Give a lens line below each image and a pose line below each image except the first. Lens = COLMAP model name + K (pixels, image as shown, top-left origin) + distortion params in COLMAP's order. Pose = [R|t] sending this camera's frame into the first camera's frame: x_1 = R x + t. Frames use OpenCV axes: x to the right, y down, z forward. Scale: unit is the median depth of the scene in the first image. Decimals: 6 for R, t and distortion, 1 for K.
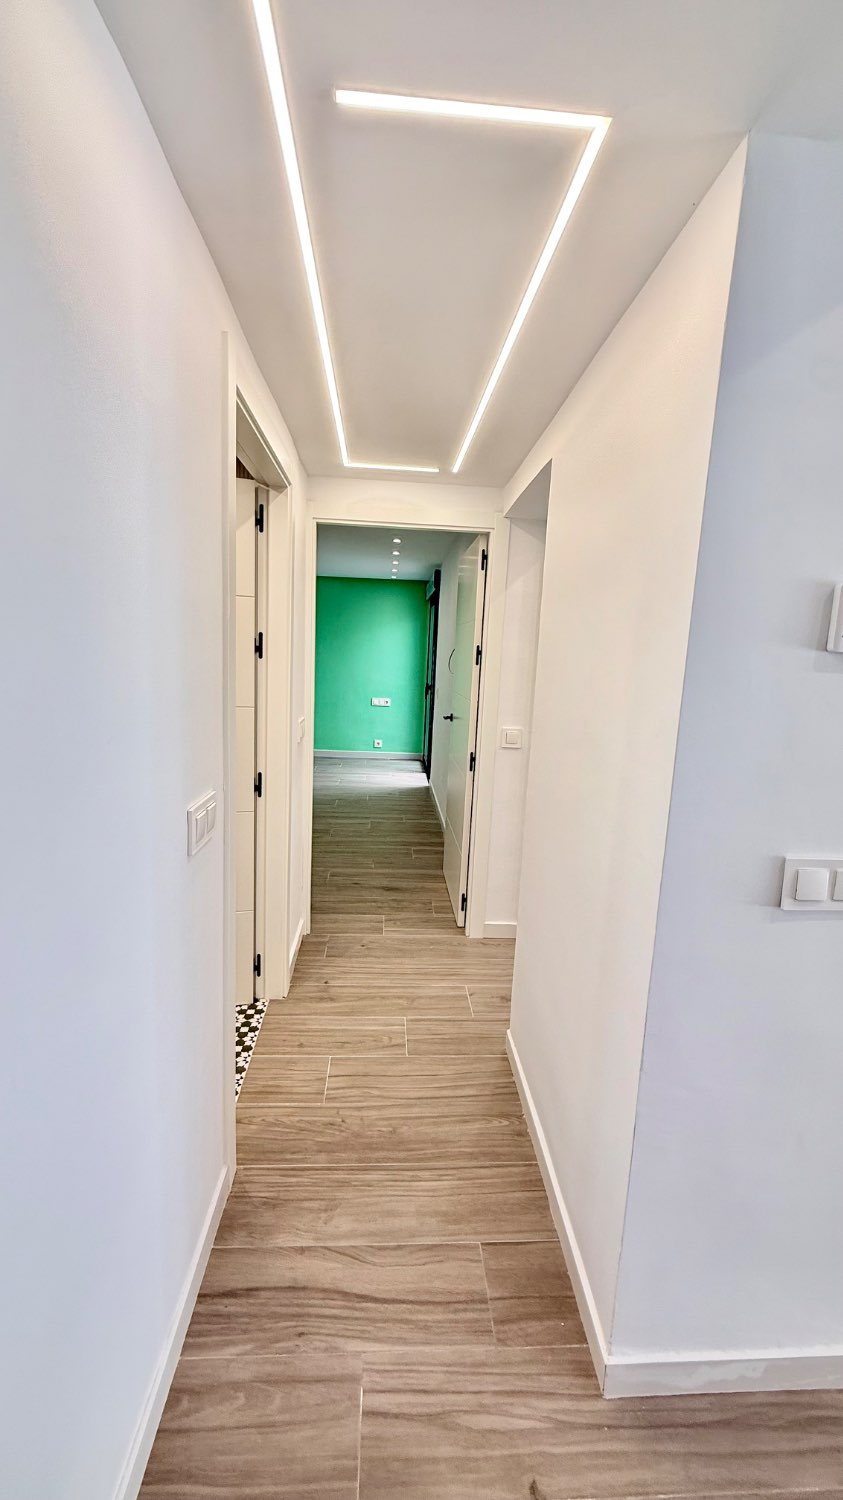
lens RADIAL K [[599.9, 0, 419.2], [0, 599.9, 740.8], [0, 0, 1]] dist [-0.000387, 0.000198]
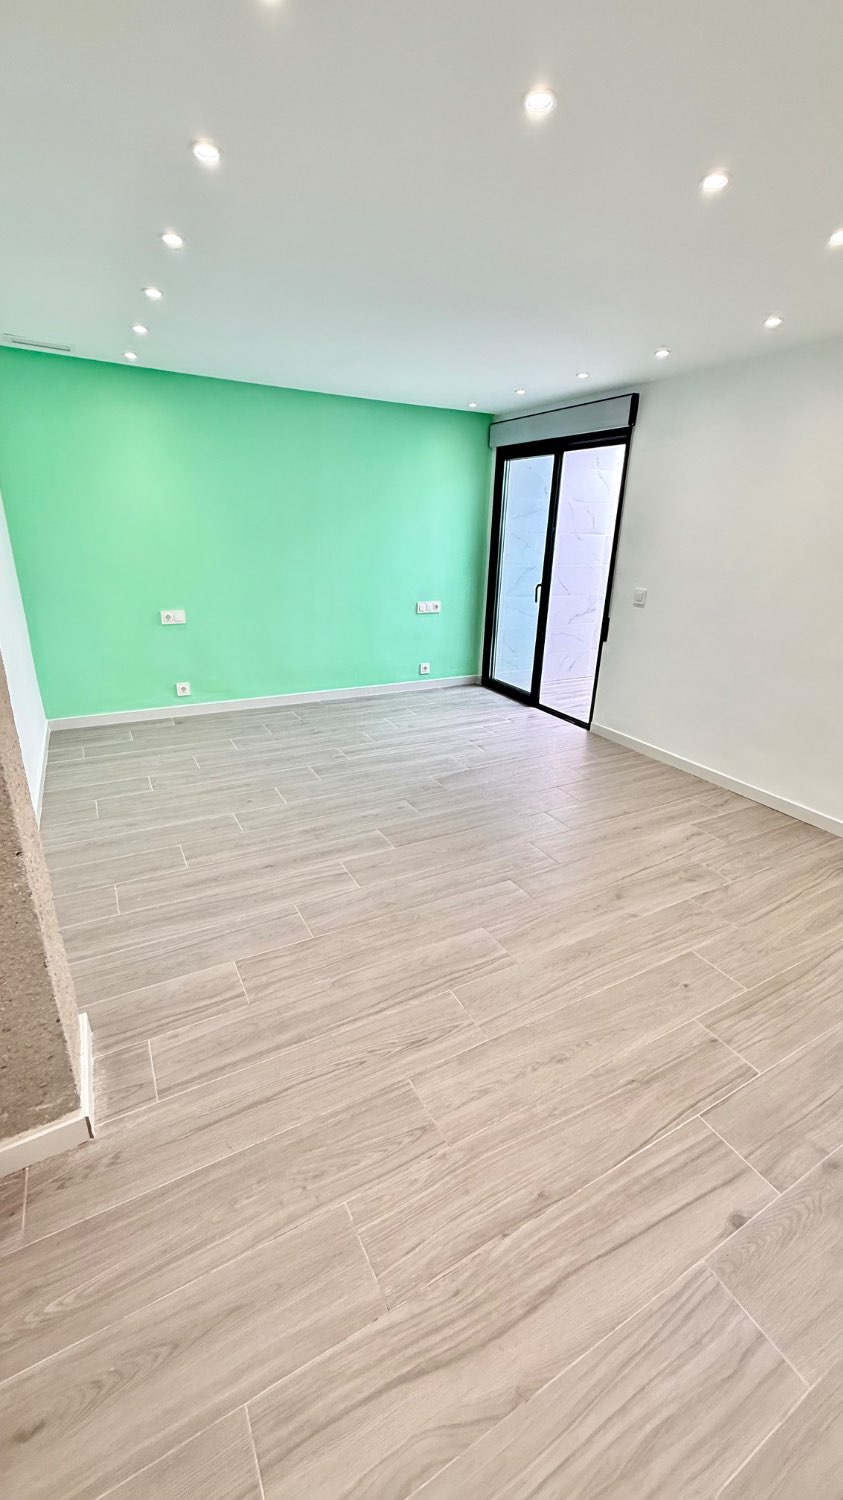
lens RADIAL K [[599.9, 0, 425.8], [0, 599.9, 741.3], [0, 0, 1]] dist [-0.000387, 0.000198]
pose [[0.900782, -0.158898, 0.404156, -0.408394], [0.067494, 0.970572, 0.231159, -0.083013], [-0.428994, -0.180946, 0.884999, 0.407947]]
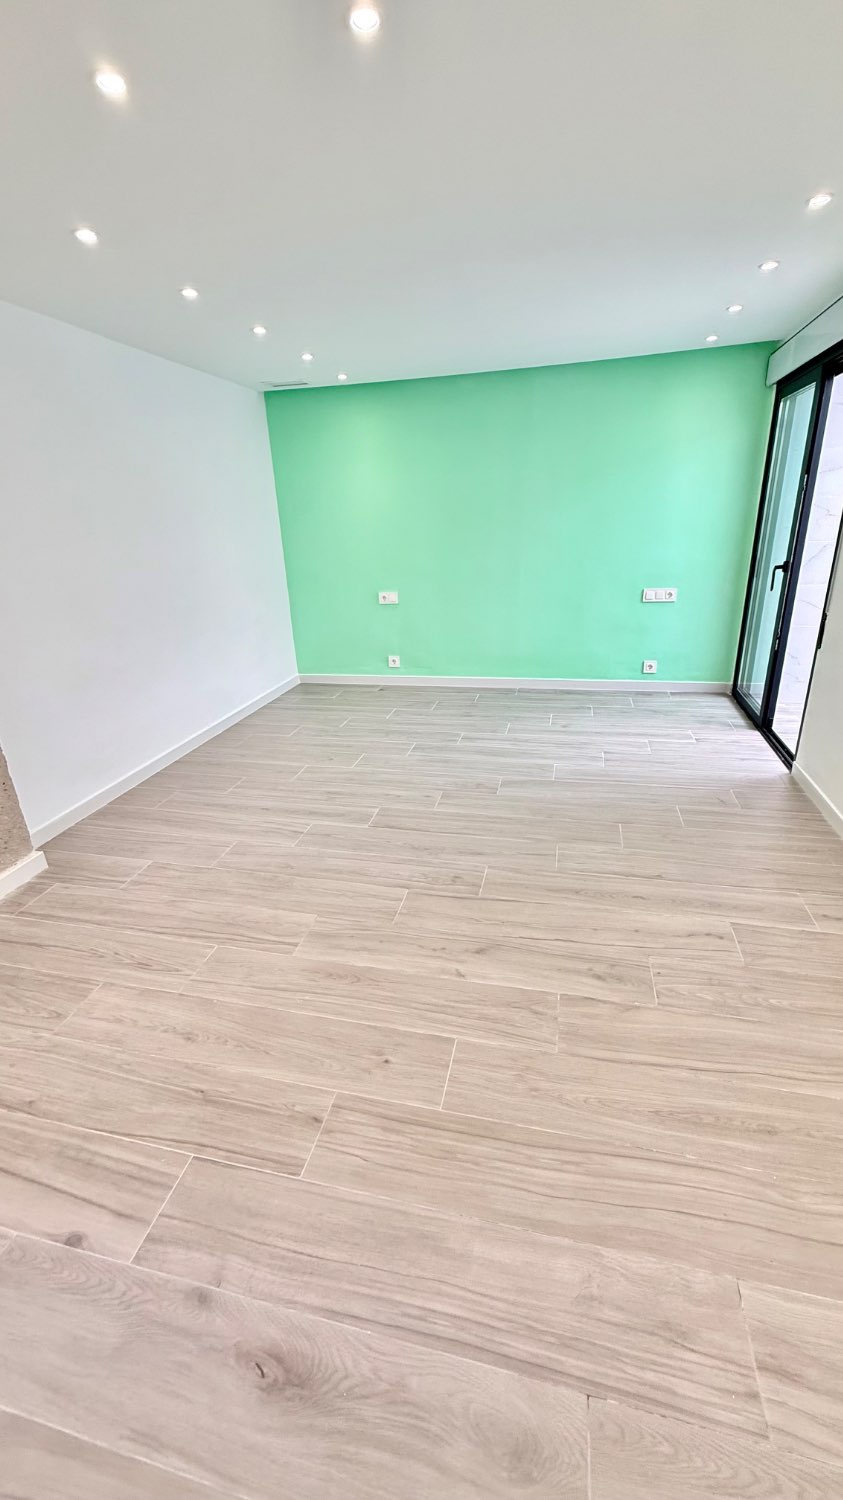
lens RADIAL K [[599.9, 0, 424.0], [0, 599.9, 745.1], [0, 0, 1]] dist [-0.000387, 0.000198]
pose [[0.955362, 0.027390, -0.294164, -0.118320], [0.038340, 0.975779, 0.215374, -0.063074], [0.292938, -0.217039, 0.931172, 0.402667]]
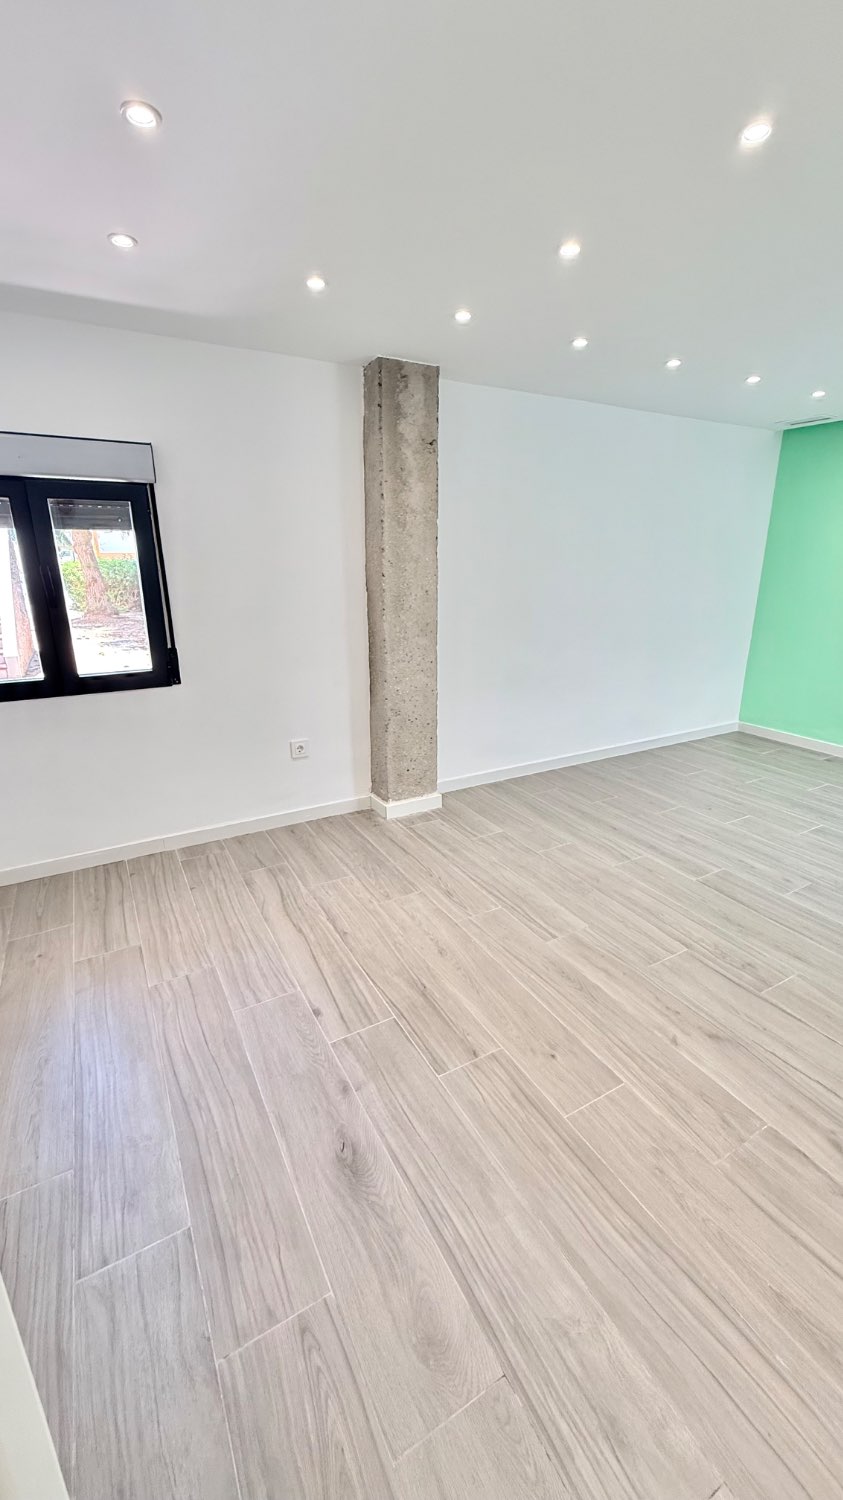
lens RADIAL K [[599.9, 0, 422.2], [0, 599.9, 744.9], [0, 0, 1]] dist [-0.000387, 0.000198]
pose [[0.438180, 0.226347, -0.869923, -0.030309], [-0.109280, 0.974013, 0.198386, -0.066510], [0.892220, 0.008136, 0.451528, 0.423247]]
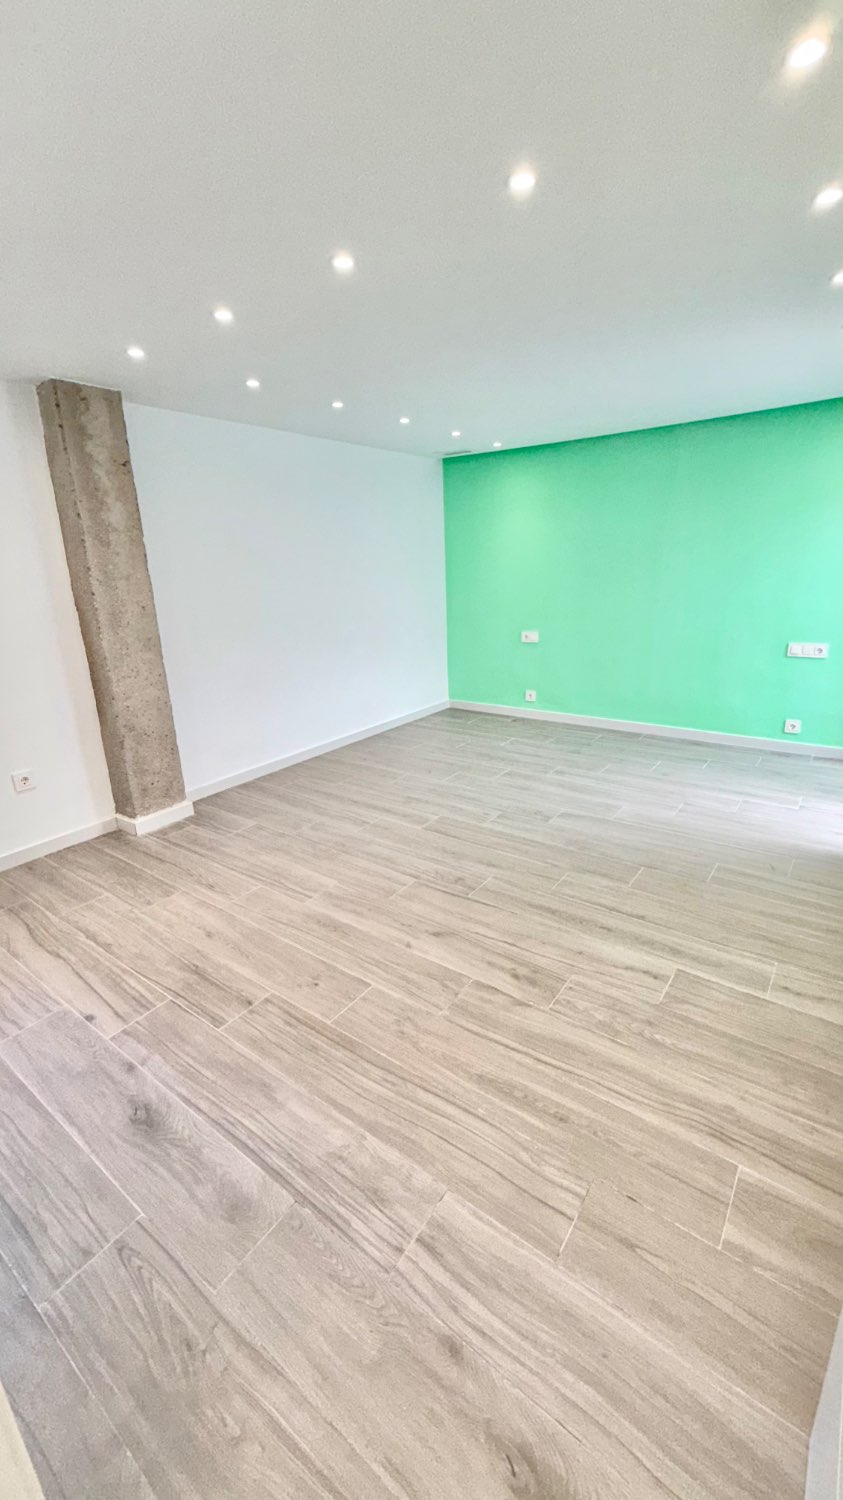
lens RADIAL K [[599.9, 0, 423.0], [0, 599.9, 745.2], [0, 0, 1]] dist [-0.000387, 0.000198]
pose [[0.767927, 0.121417, -0.628924, 0.022007], [-0.025300, 0.986853, 0.159625, -0.064092], [0.640037, -0.106668, 0.760904, 0.403681]]
